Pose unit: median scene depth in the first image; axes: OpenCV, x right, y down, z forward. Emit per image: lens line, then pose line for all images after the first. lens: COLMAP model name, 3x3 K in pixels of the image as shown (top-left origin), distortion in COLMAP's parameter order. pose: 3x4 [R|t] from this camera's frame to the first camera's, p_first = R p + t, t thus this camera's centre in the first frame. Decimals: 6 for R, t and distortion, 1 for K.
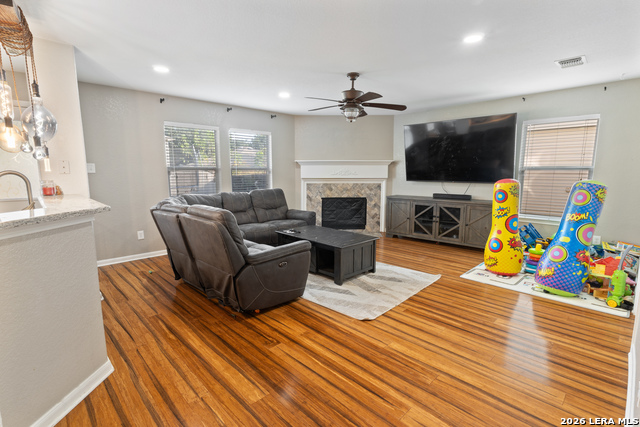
lens RADIAL K [[306.2, 0, 319.0], [0, 306.2, 212.8], [0, 0, 1]] dist [0.000142, -0.000335]
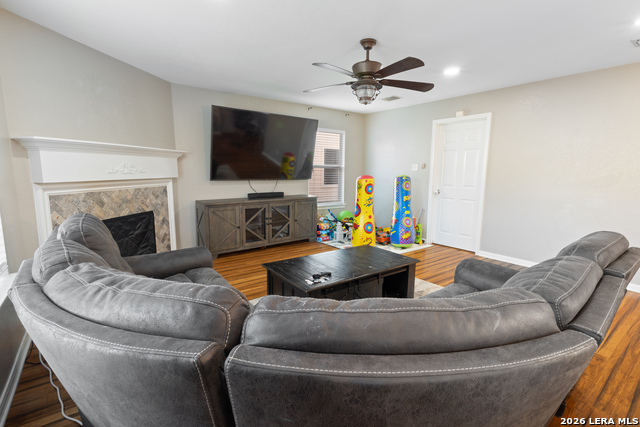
lens RADIAL K [[306.2, 0, 319.7], [0, 306.2, 215.9], [0, 0, 1]] dist [0.000142, -0.000335]
pose [[0.118949, -0.145497, 0.982182, -0.414844], [0.124416, 0.983593, 0.130639, -0.080600], [-0.985075, 0.106660, 0.135100, 0.621994]]
